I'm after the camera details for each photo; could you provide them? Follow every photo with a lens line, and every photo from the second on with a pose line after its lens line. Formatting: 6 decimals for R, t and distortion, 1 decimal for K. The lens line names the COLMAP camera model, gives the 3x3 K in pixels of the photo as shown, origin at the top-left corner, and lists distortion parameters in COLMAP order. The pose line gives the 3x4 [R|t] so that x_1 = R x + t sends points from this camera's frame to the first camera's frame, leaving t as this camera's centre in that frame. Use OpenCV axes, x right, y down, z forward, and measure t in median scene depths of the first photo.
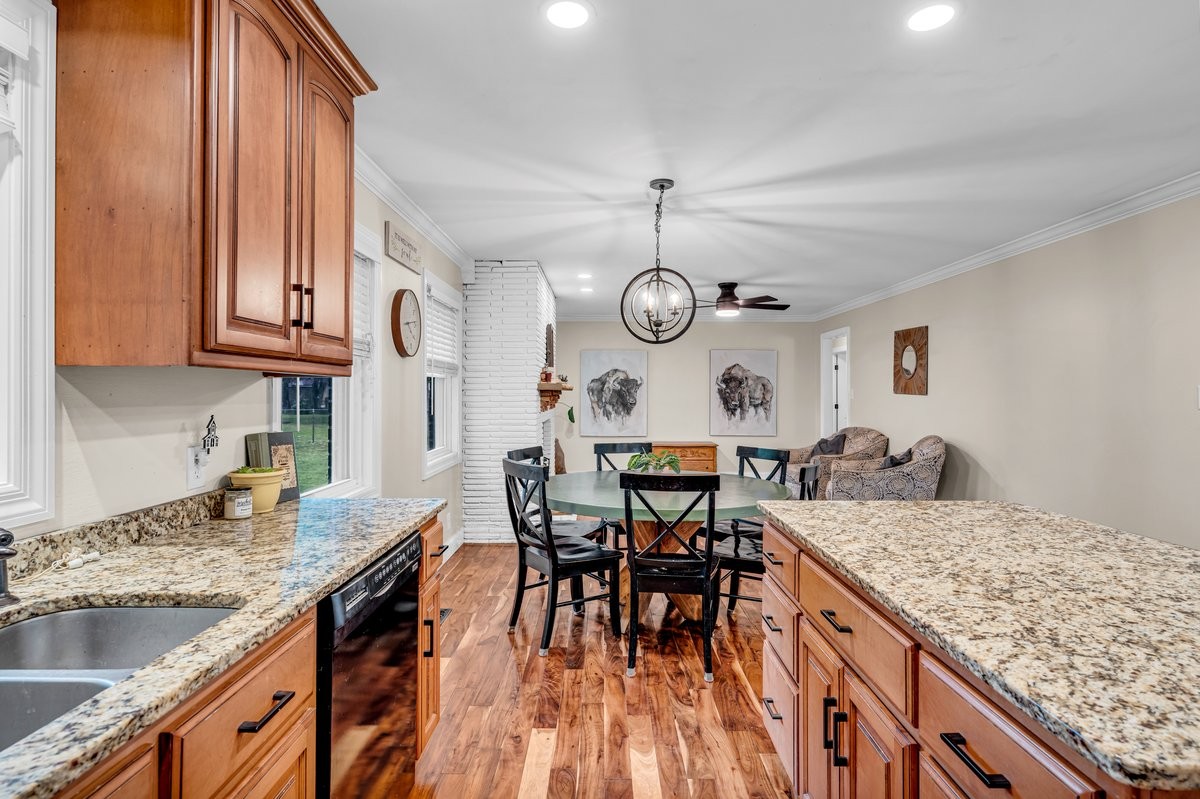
lens RADIAL K [[613.3, 0, 602.3], [0, 613.3, 394.1], [0, 0, 1]] dist [0.001379, 0.000808]
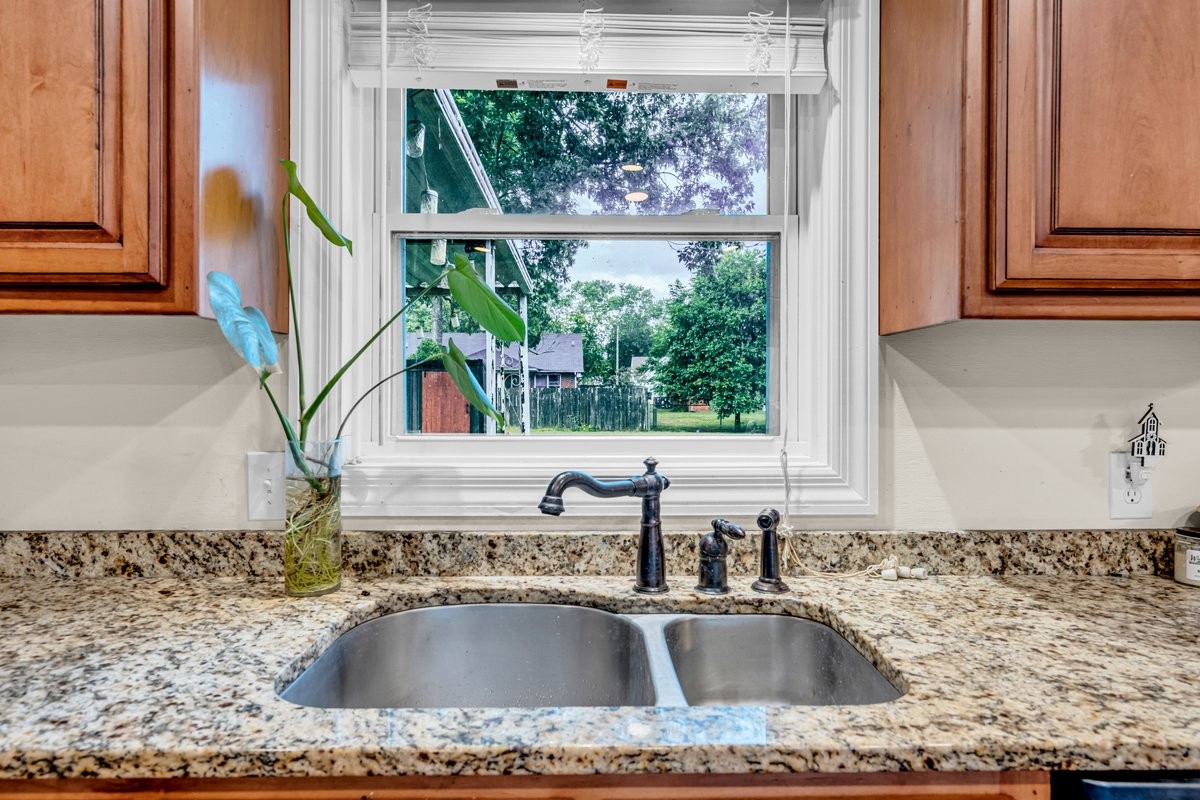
lens RADIAL K [[709.0, 0, 604.6], [0, 709.0, 395.4], [0, 0, 1]] dist [0.001908, 0.000111]
pose [[0.017696, -0.001374, -0.999842, 0.068529], [-0.003127, 0.999994, -0.001430, 0.032309], [0.999839, 0.003151, 0.017691, 0.495865]]
